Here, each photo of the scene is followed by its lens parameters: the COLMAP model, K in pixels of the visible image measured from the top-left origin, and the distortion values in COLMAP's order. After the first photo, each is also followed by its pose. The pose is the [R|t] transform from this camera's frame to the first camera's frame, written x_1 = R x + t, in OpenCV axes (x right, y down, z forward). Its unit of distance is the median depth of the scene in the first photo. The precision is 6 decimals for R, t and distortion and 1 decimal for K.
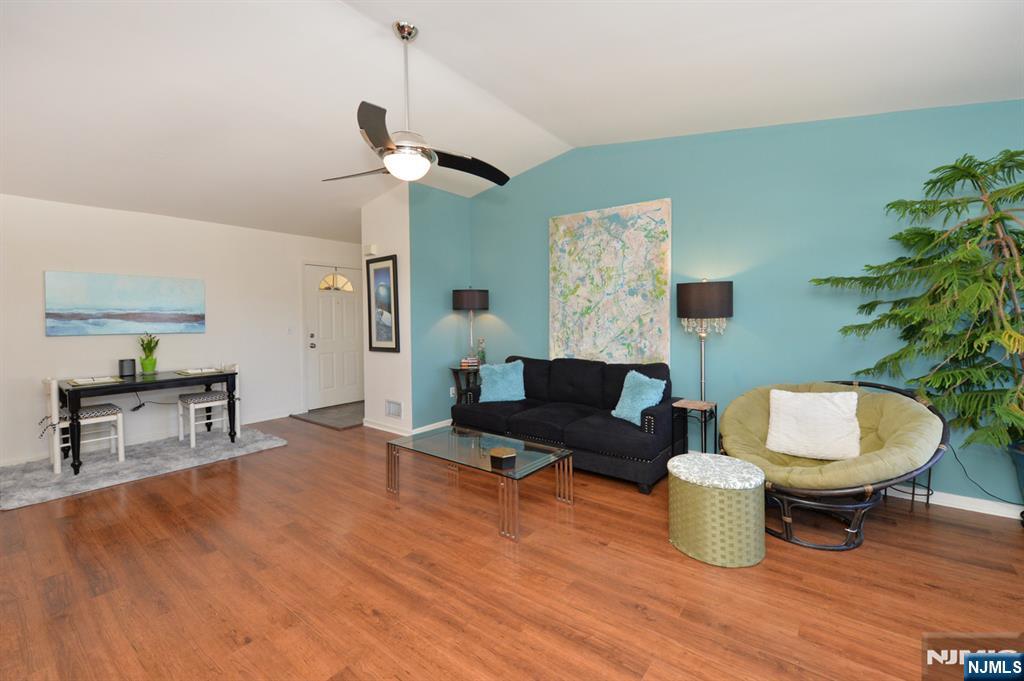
lens RADIAL K [[418.7, 0, 538.7], [0, 418.7, 322.3], [0, 0, 1]] dist [-0.001751, -0.000447]
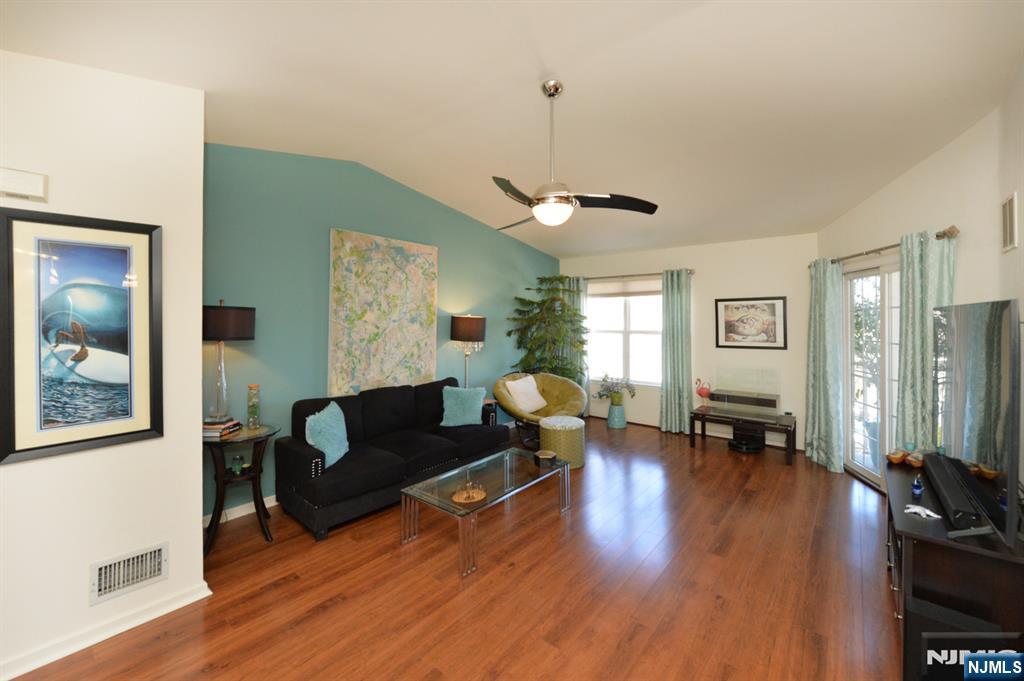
lens RADIAL K [[414.0, 0, 513.2], [0, 414.0, 318.3], [0, 0, 1]] dist [-0.010472, -0.000037]
pose [[0.059697, 0.019854, 0.998019, -0.826643], [0.017311, 0.999631, -0.020922, -0.046058], [-0.998066, 0.018526, 0.059332, 0.624593]]
